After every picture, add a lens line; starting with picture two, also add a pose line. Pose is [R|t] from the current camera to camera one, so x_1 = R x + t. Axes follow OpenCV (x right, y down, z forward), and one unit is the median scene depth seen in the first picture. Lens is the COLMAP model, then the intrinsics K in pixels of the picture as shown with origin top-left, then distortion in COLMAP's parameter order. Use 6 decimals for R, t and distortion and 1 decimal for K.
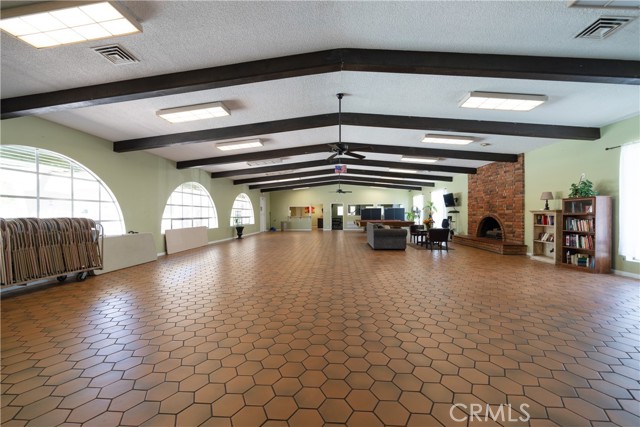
lens RADIAL K [[251.9, 0, 319.9], [0, 251.9, 213.1], [0, 0, 1]] dist [-0.003709, -0.000215]
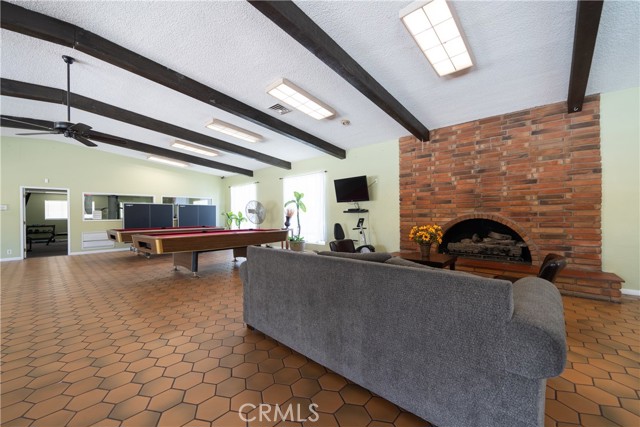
lens RADIAL K [[251.9, 0, 319.1], [0, 251.9, 214.8], [0, 0, 1]] dist [-0.003709, -0.000215]
pose [[0.612307, 0.007567, 0.790584, 0.041814], [-0.001638, 0.999964, -0.008302, 0.010978], [-0.790618, 0.003788, 0.612298, 0.892276]]
